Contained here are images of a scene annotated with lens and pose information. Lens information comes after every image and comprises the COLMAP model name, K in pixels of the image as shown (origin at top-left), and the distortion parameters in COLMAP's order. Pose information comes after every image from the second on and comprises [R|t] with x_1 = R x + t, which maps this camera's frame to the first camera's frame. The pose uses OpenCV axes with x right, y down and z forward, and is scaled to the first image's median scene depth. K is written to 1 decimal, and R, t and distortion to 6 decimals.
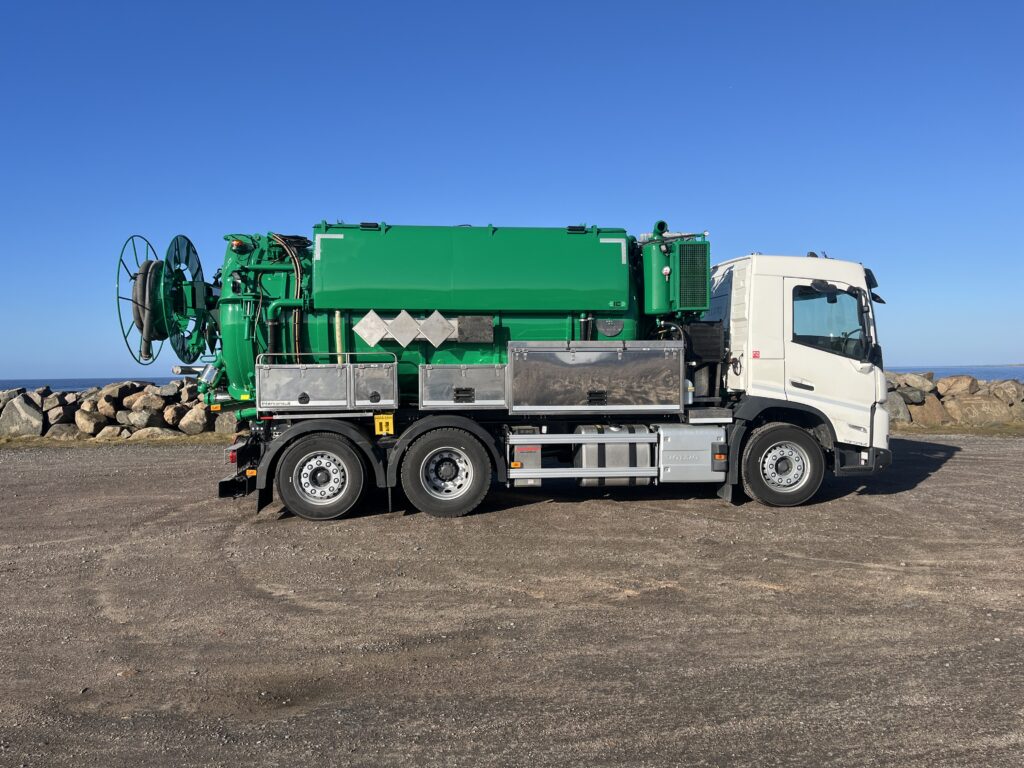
lens RADIAL K [[774.9, 0, 512.0], [0, 774.9, 384.0], [0, 0, 1]] dist [0.071834, -0.098265]
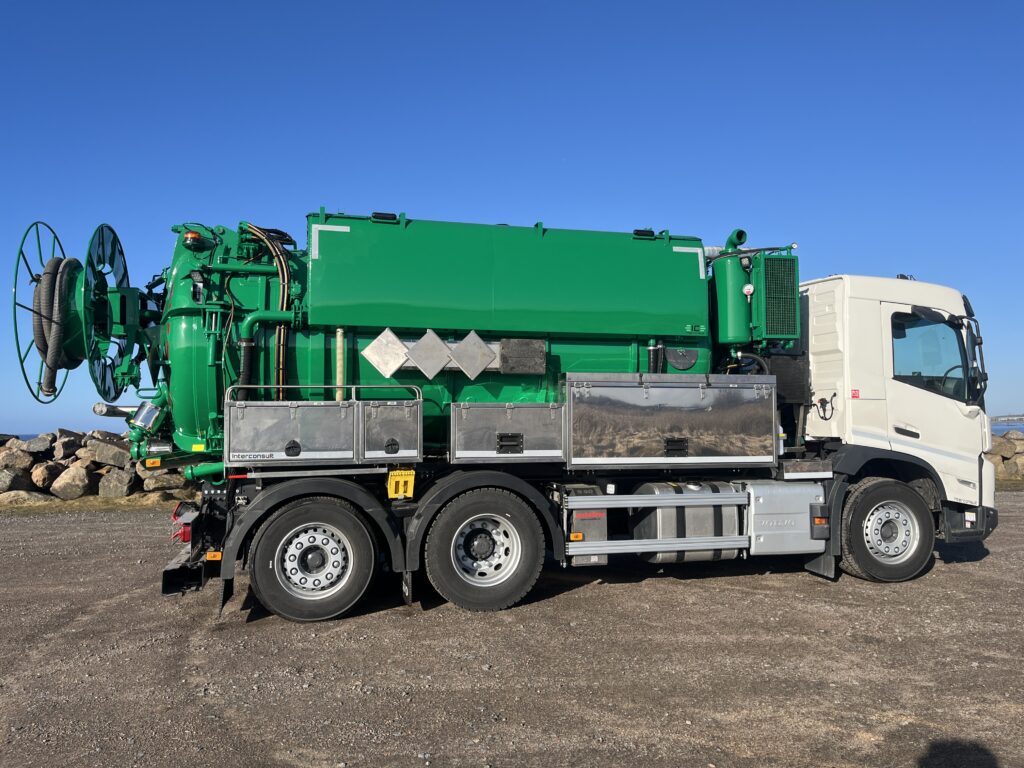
lens RADIAL K [[774.9, 0, 512.0], [0, 774.9, 384.0], [0, 0, 1]] dist [0.071834, -0.098265]
pose [[0.988075, 0.009919, 0.153651, -0.171154], [0.001356, 0.997323, -0.073103, 0.011408], [-0.153965, 0.072439, 0.985417, 0.249299]]
